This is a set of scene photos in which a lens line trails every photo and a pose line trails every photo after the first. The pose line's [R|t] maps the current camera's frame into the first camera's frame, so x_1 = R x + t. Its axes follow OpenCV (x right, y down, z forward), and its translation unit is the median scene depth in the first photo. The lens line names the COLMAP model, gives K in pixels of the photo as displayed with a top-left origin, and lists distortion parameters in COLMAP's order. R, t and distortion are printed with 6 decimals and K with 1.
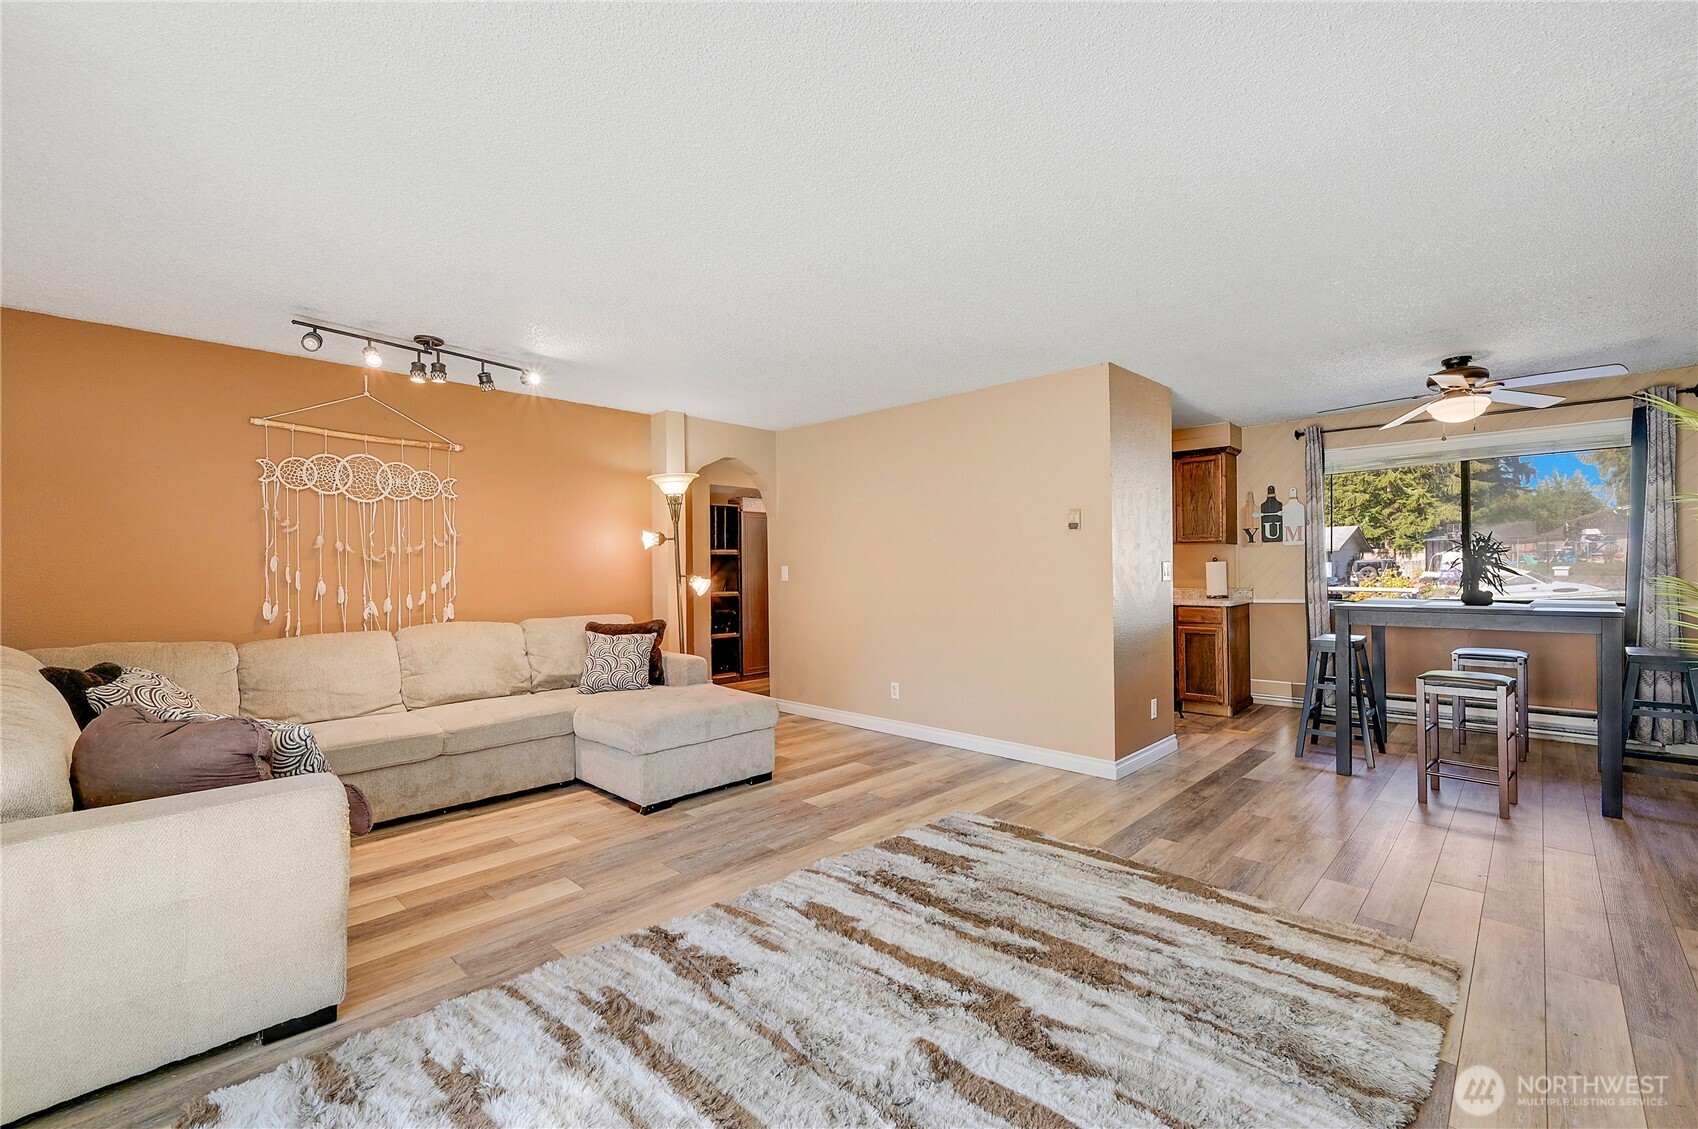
lens RADIAL K [[717.7, 0, 841.9], [0, 717.7, 566.9], [0, 0, 1]] dist [0.002157, 0.000200]
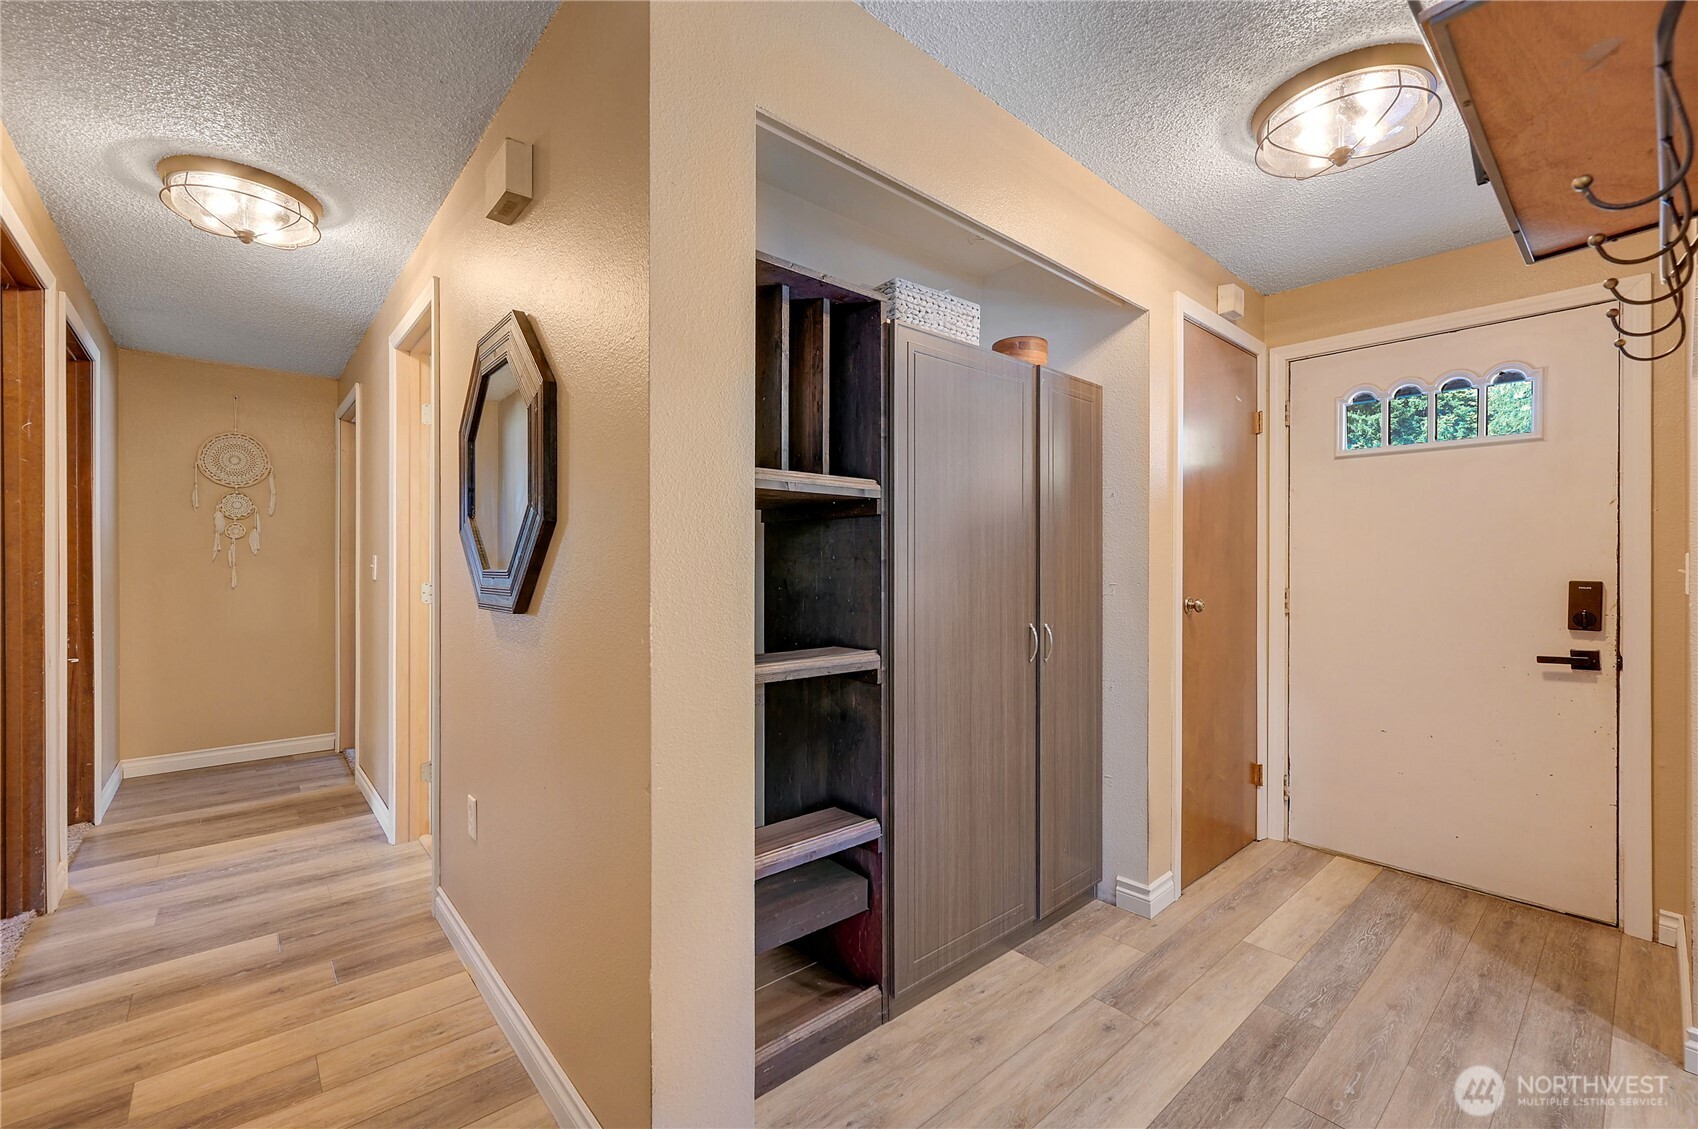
lens RADIAL K [[689.2, 0, 848.4], [0, 689.2, 572.7], [0, 0, 1]] dist [0.000456, 0.000223]
pose [[0.996957, 0.014534, -0.076589, -0.242800], [-0.013816, 0.999856, 0.009898, 0.009601], [0.076721, -0.008810, 0.997014, 1.379094]]
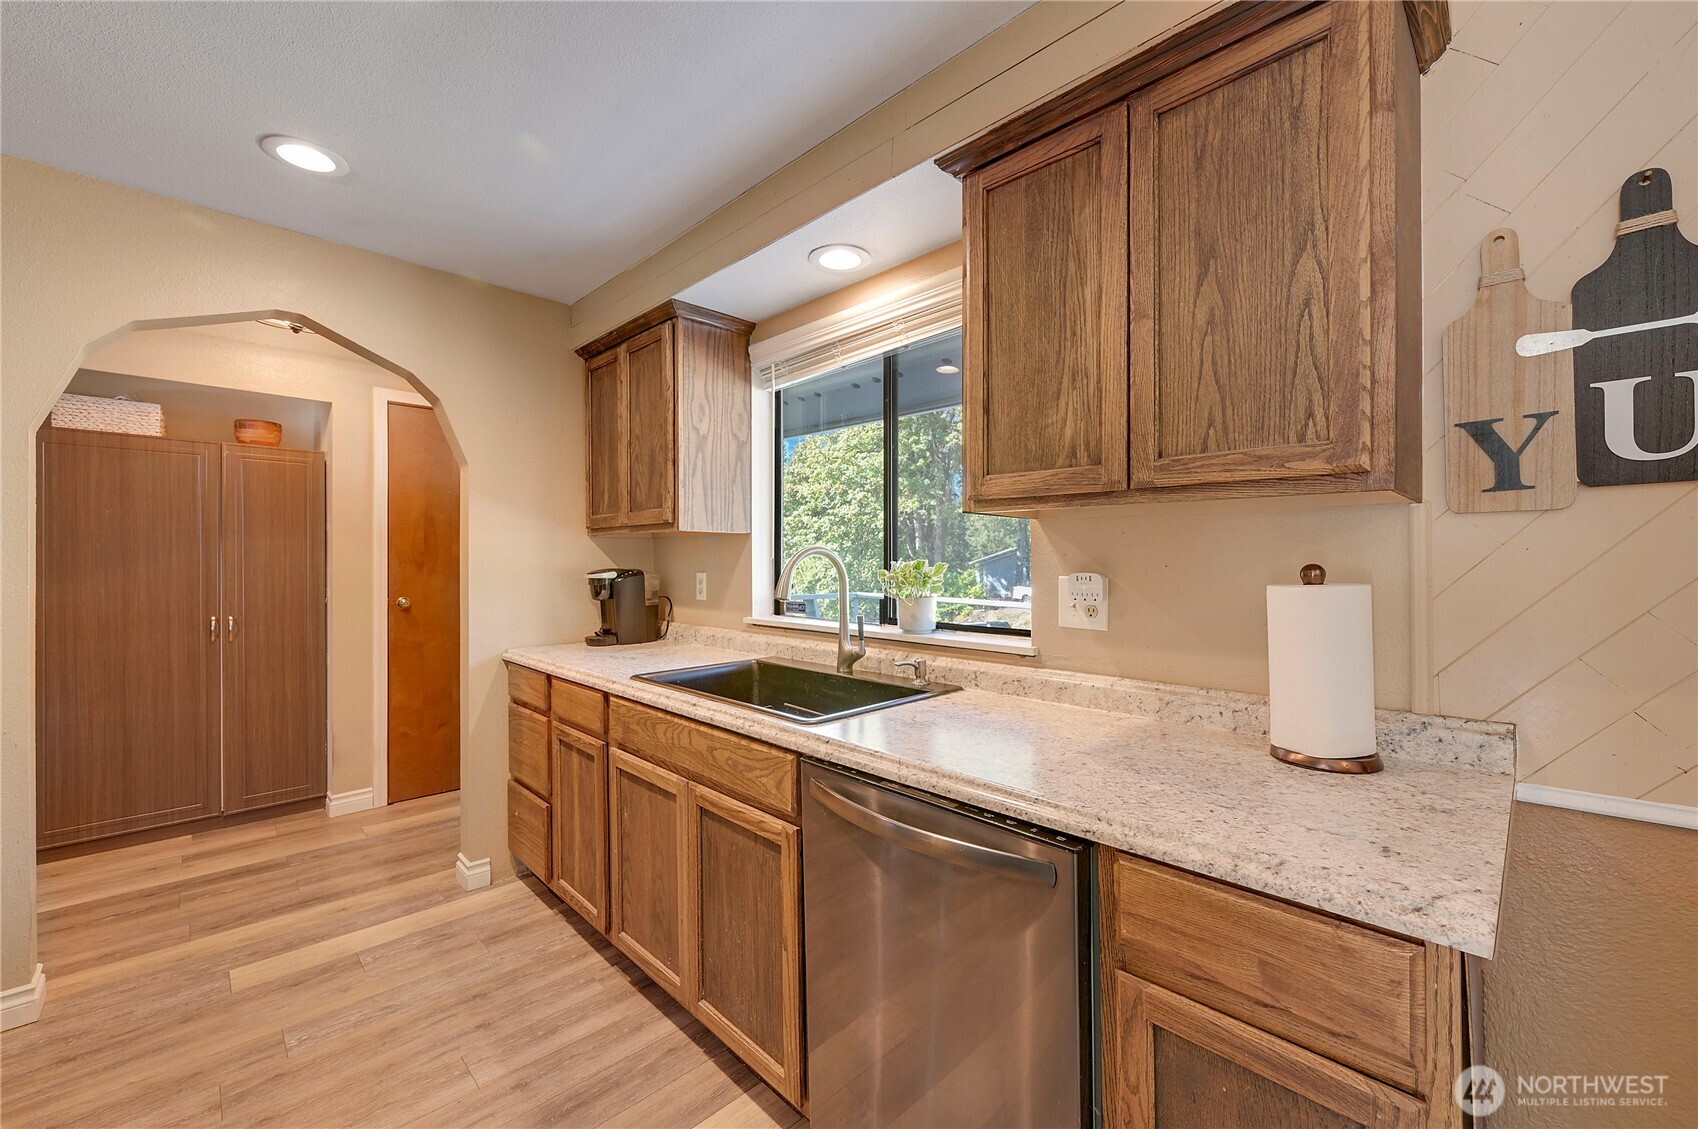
lens RADIAL K [[678.9, 0, 850.1], [0, 678.9, 561.4], [0, 0, 1]] dist [-0.001412, -0.000053]
pose [[0.999614, 0.011676, -0.025202, 0.569517], [-0.011755, 0.999926, -0.002993, -0.017047], [0.025165, 0.003288, 0.999678, 1.165019]]
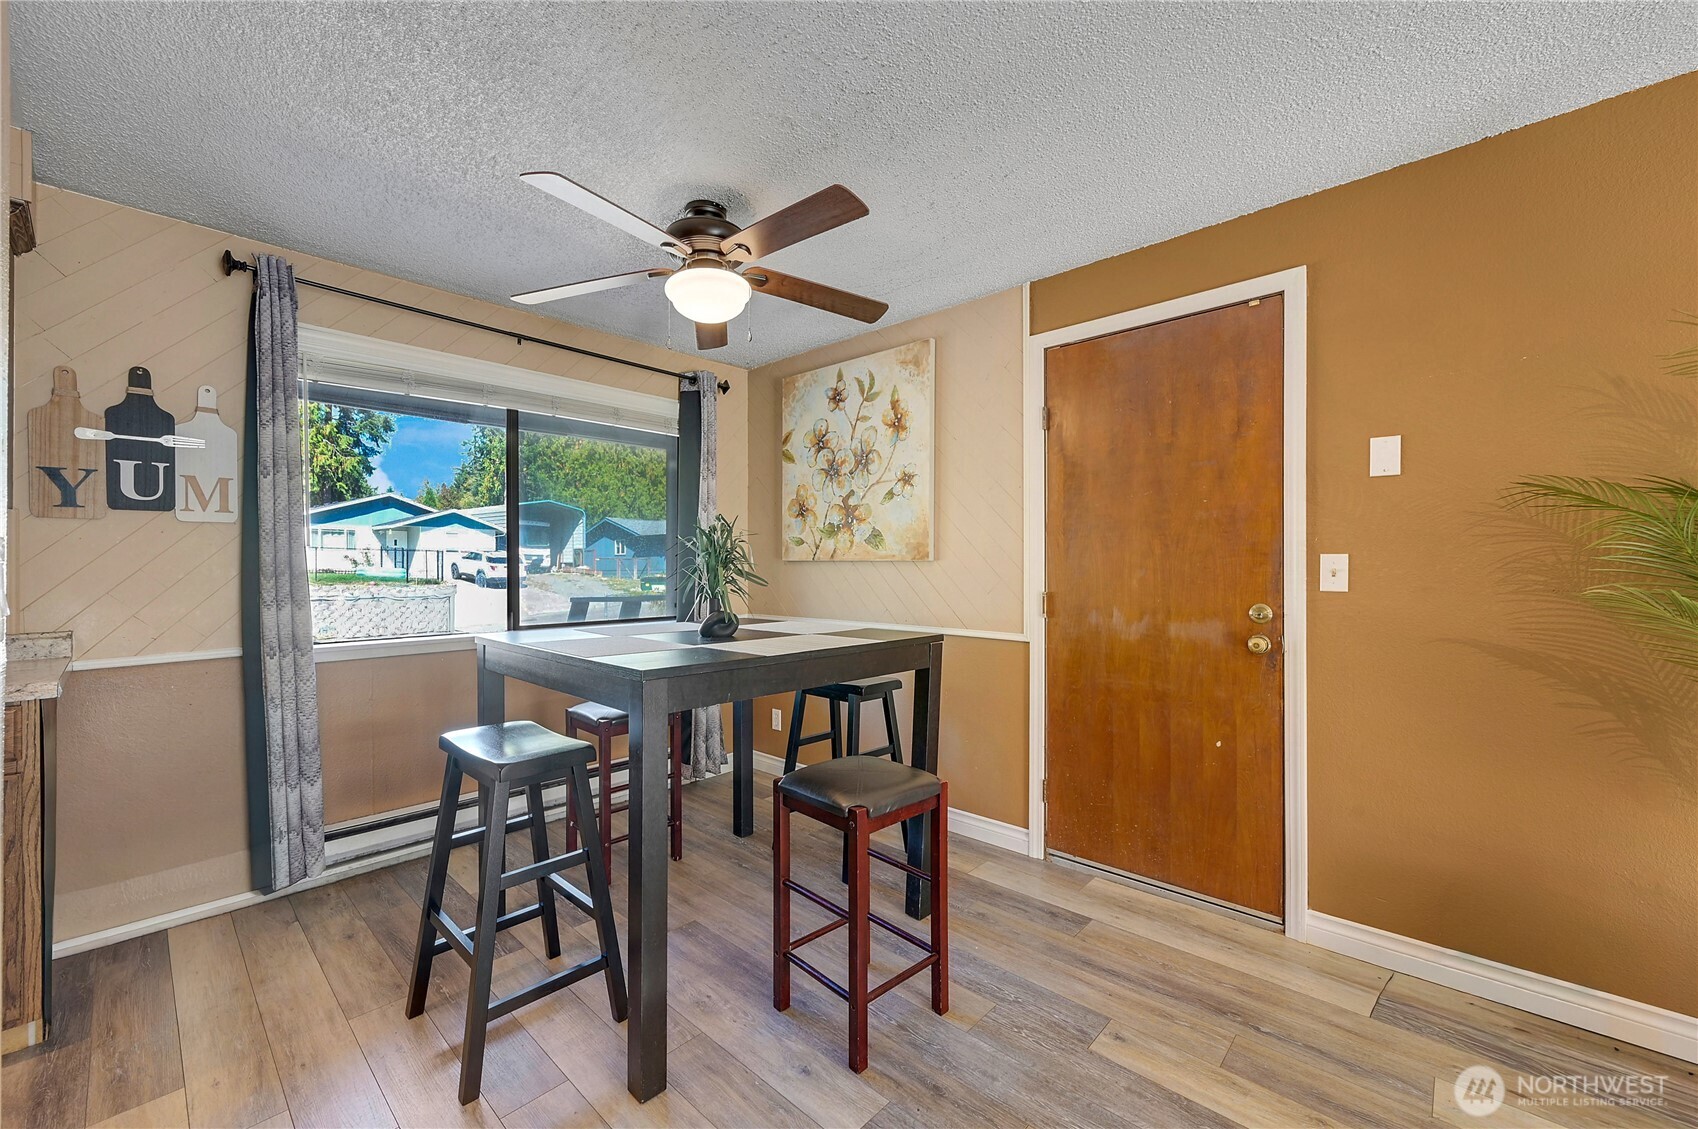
lens RADIAL K [[672.0, 0, 854.0], [0, 672.0, 563.6], [0, 0, 1]] dist [-0.001949, -0.000056]
pose [[-0.030243, 0.018492, 0.999372, 0.312771], [0.001653, 0.999828, -0.018451, 0.002820], [-0.999541, 0.001094, -0.030268, 0.877001]]
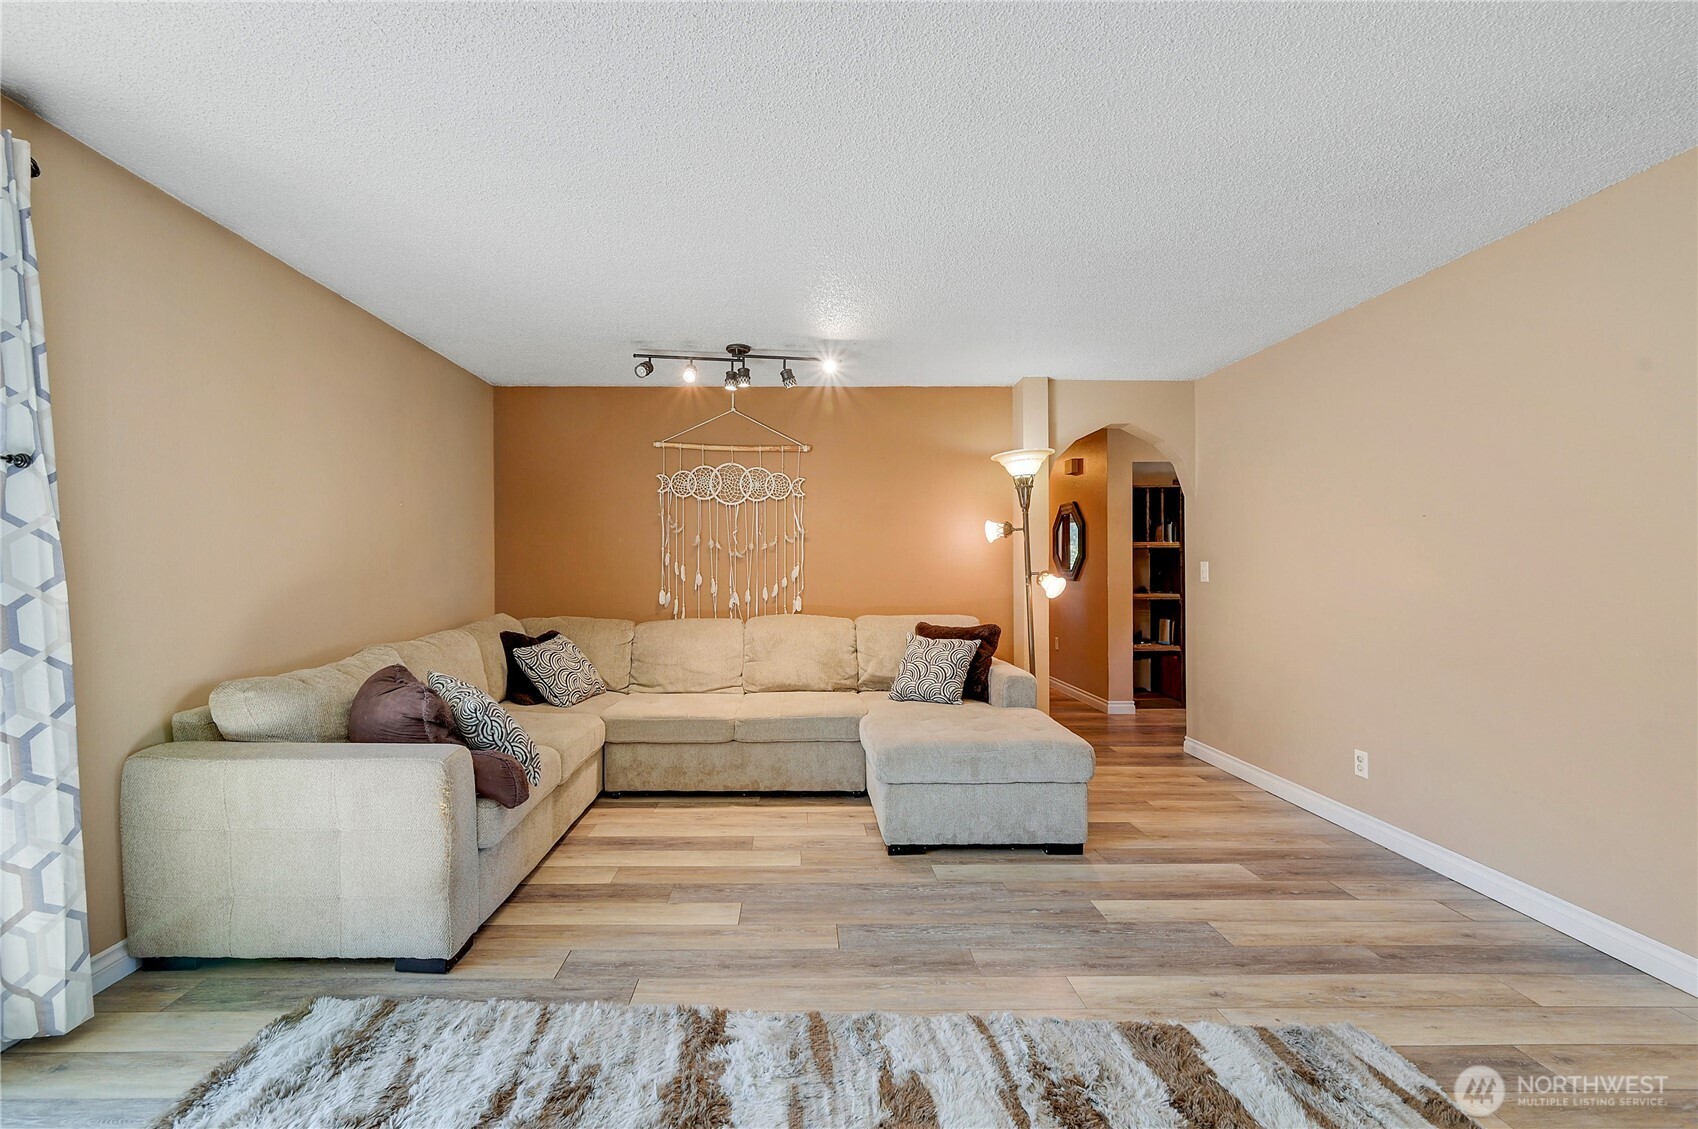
lens RADIAL K [[698.7, 0, 806.1], [0, 698.7, 567.1], [0, 0, 1]] dist [0.000385, -0.000049]
pose [[0.703494, 0.006404, -0.710672, 0.201651], [-0.002315, 0.999975, 0.006719, 0.000742], [0.710697, -0.003082, 0.703491, 0.295444]]
